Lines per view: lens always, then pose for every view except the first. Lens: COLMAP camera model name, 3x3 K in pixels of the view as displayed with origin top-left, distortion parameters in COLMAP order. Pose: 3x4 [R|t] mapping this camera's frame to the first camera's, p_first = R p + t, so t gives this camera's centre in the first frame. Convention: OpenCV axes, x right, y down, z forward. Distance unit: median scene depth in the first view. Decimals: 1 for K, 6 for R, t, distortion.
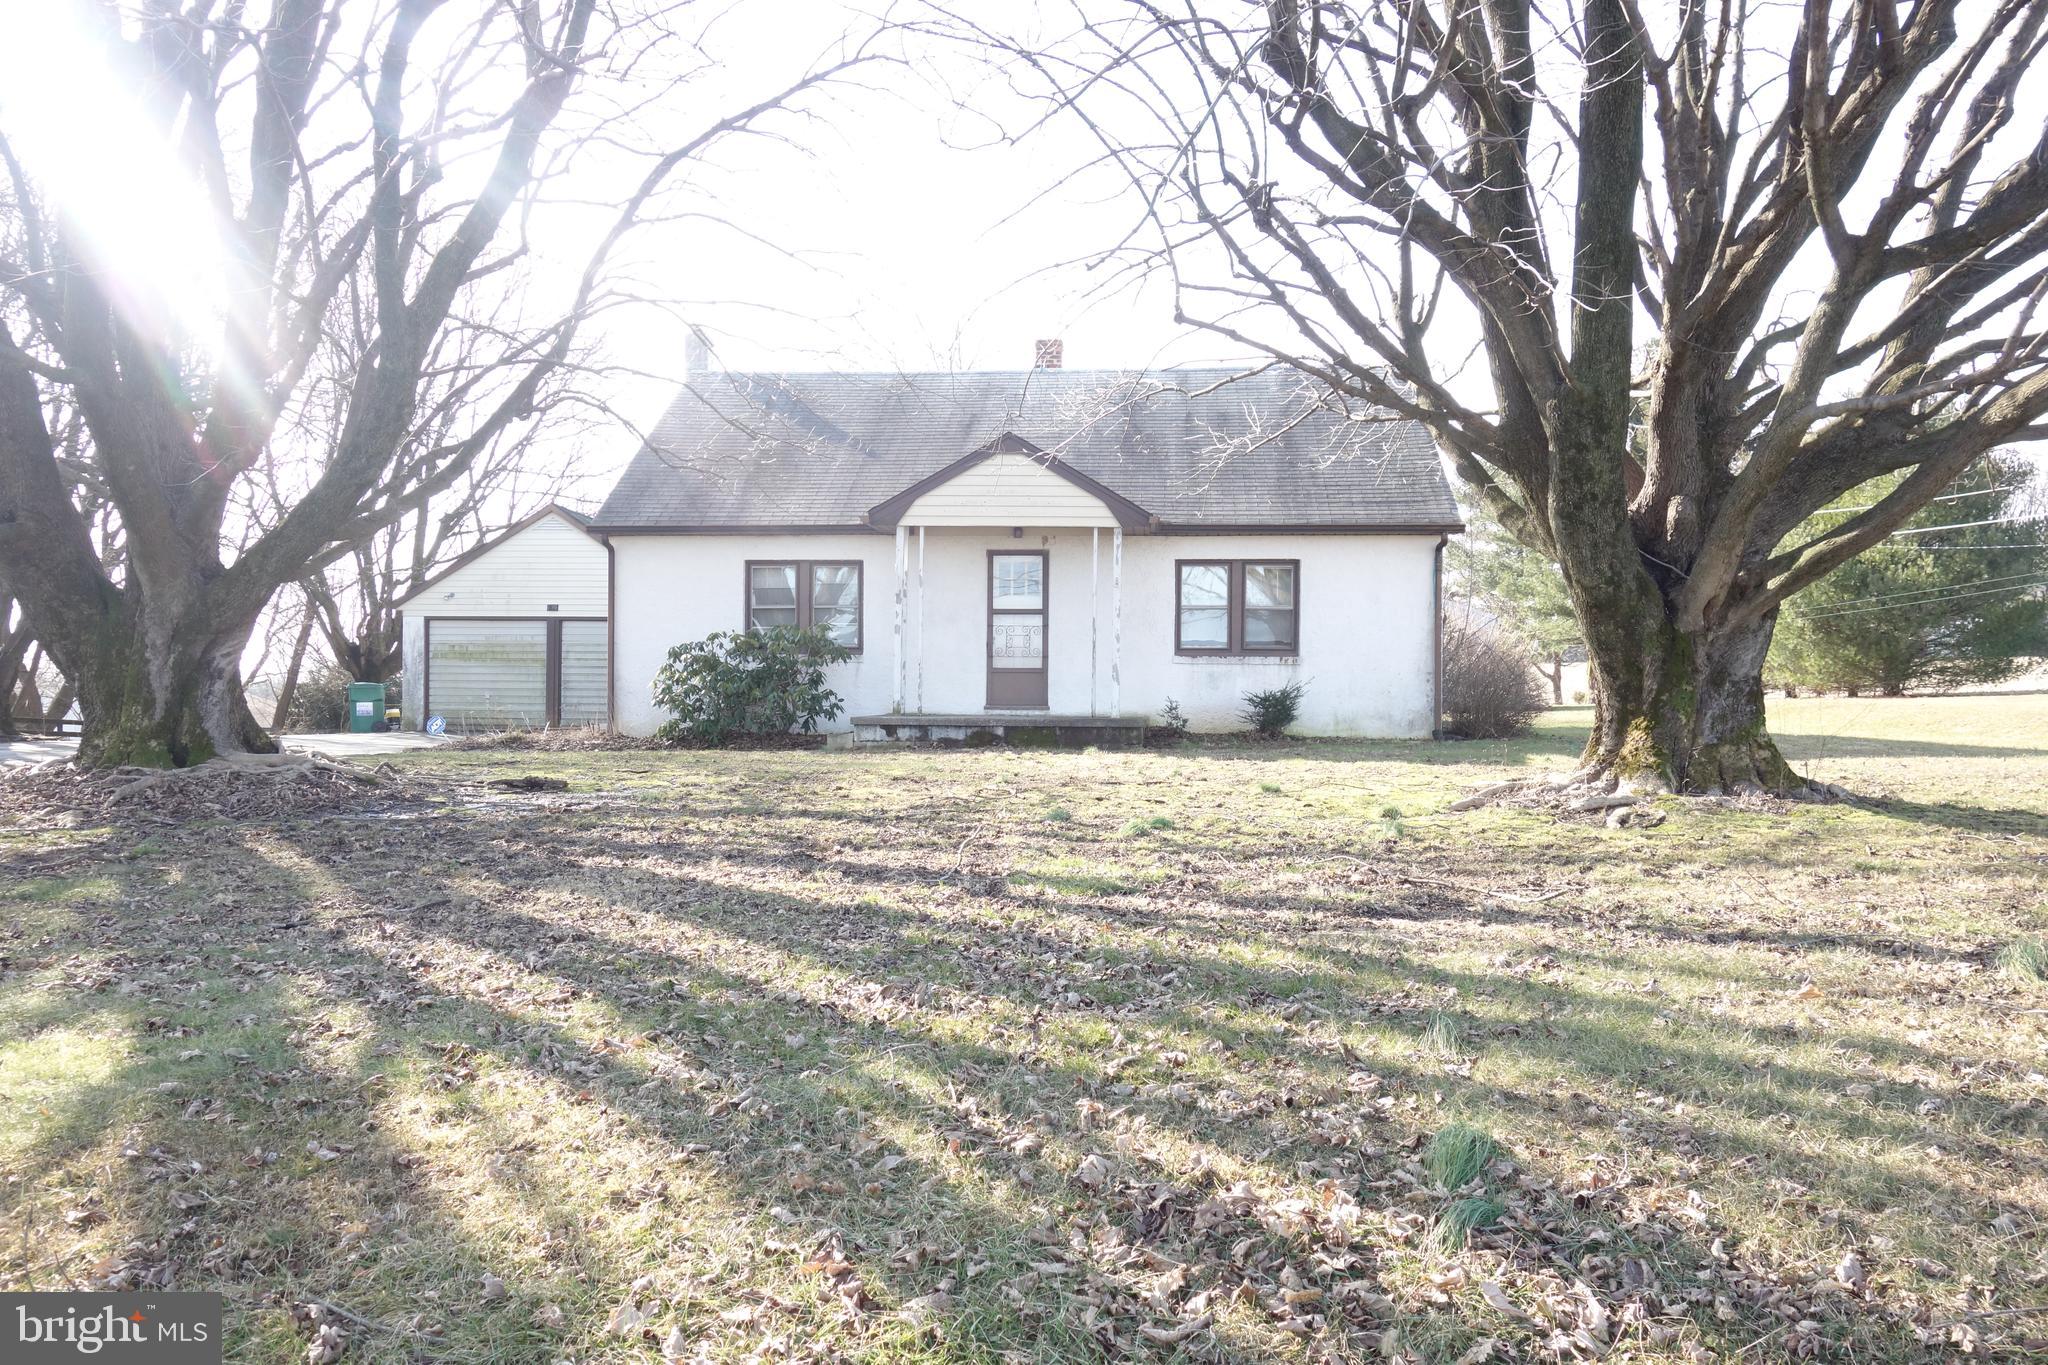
lens RADIAL K [[1591.4, 0, 1024.0], [0, 1591.4, 682.5], [0, 0, 1]] dist [-0.004443, -0.000864]
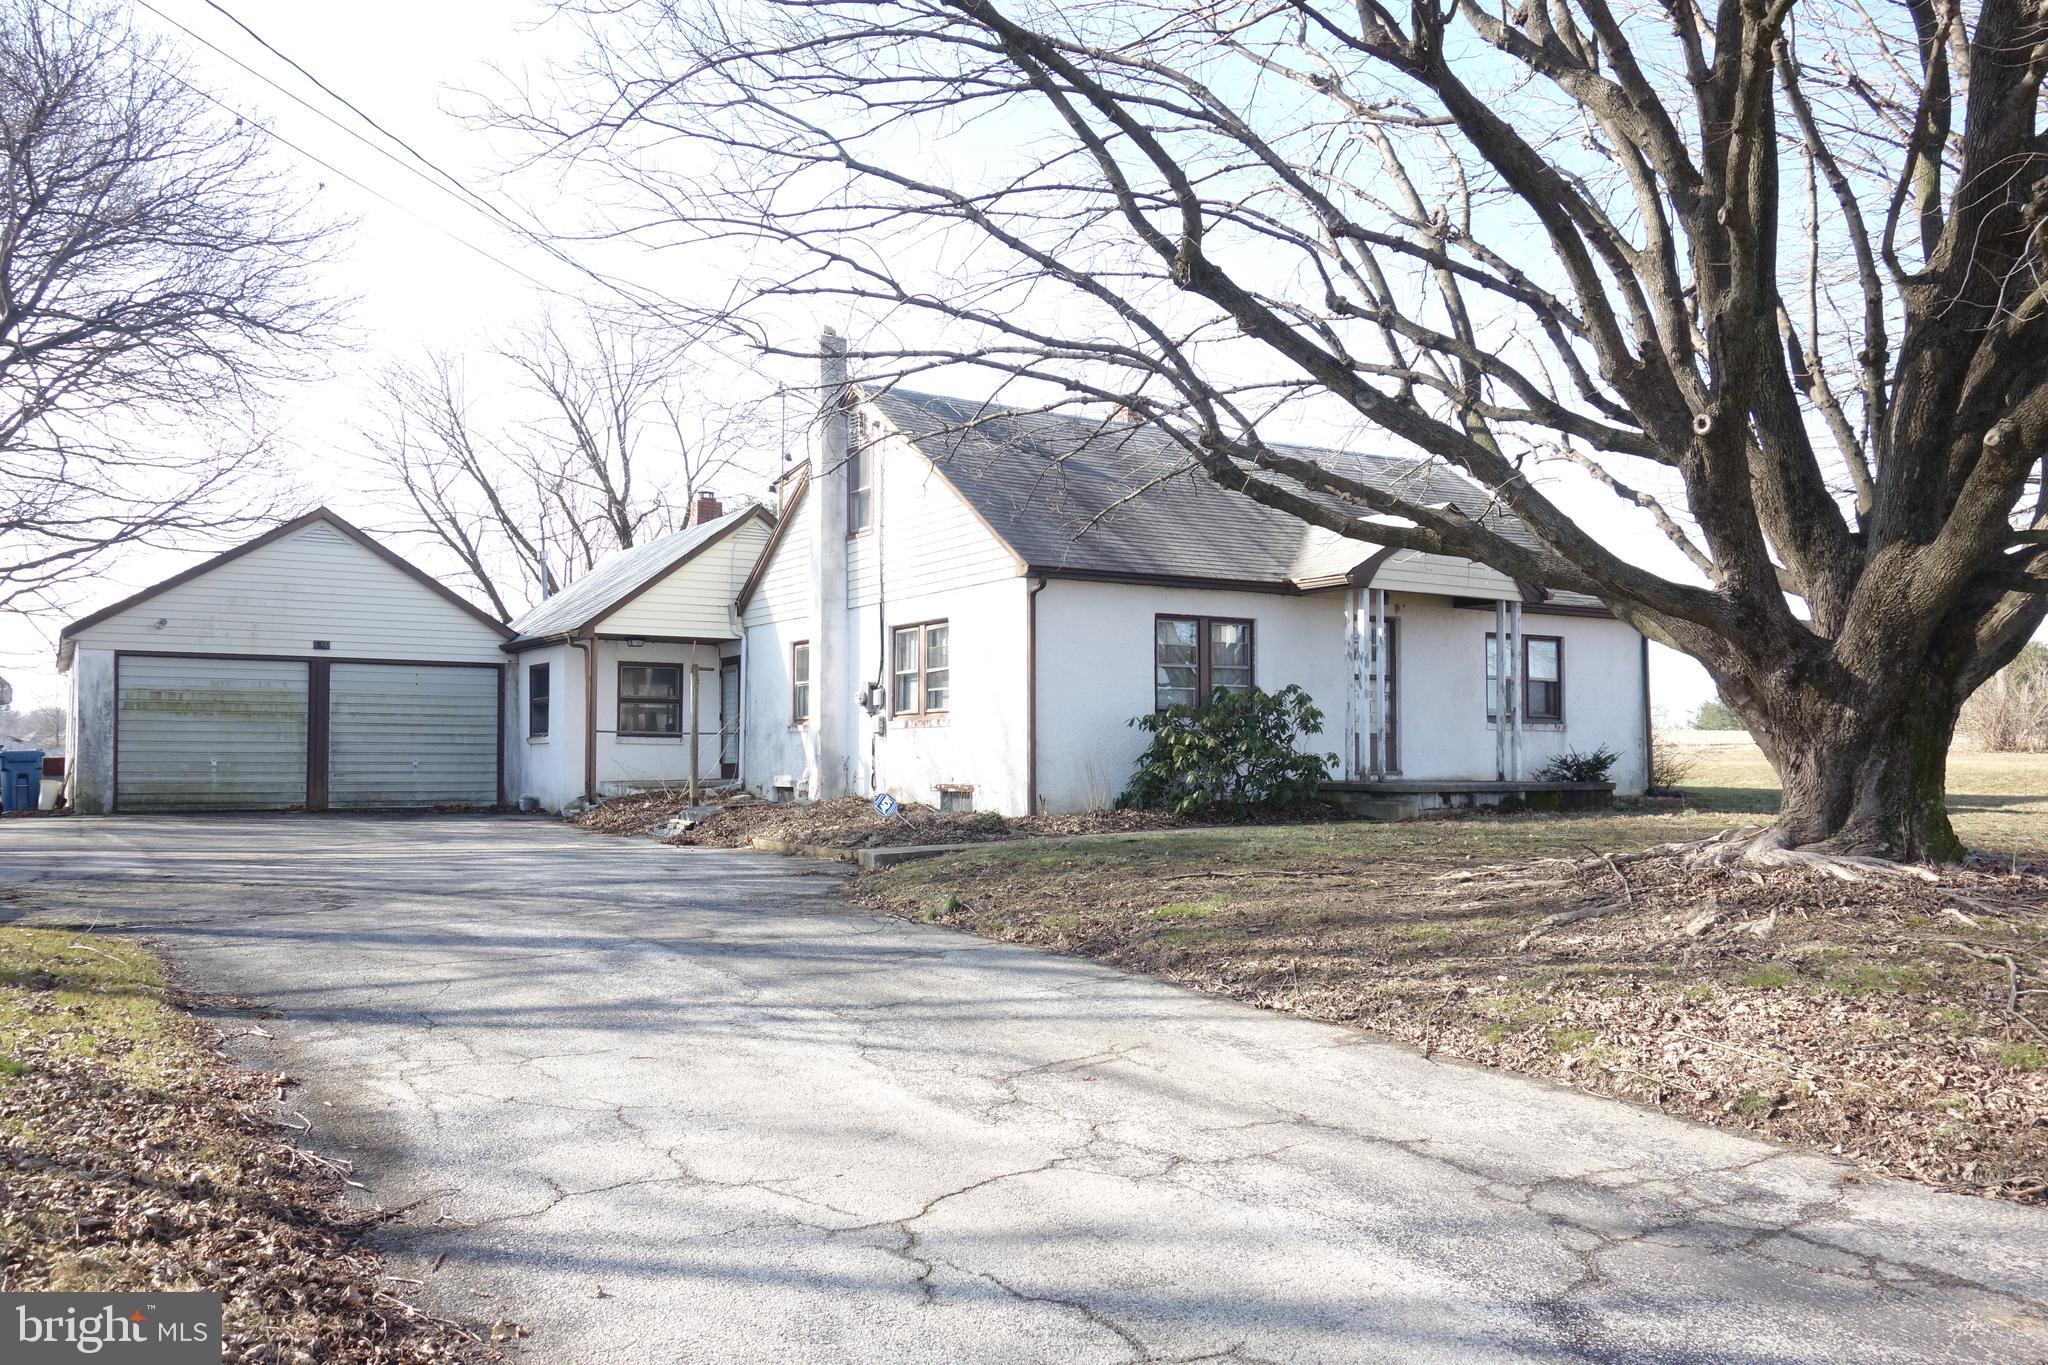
lens RADIAL K [[1591.4, 0, 1024.0], [0, 1591.4, 682.5], [0, 0, 1]] dist [-0.004443, -0.000864]
pose [[0.806210, 0.025288, 0.591088, -0.763411], [-0.002968, 0.999246, -0.038702, -0.001801], [-0.591622, 0.029448, 0.805678, 0.315307]]
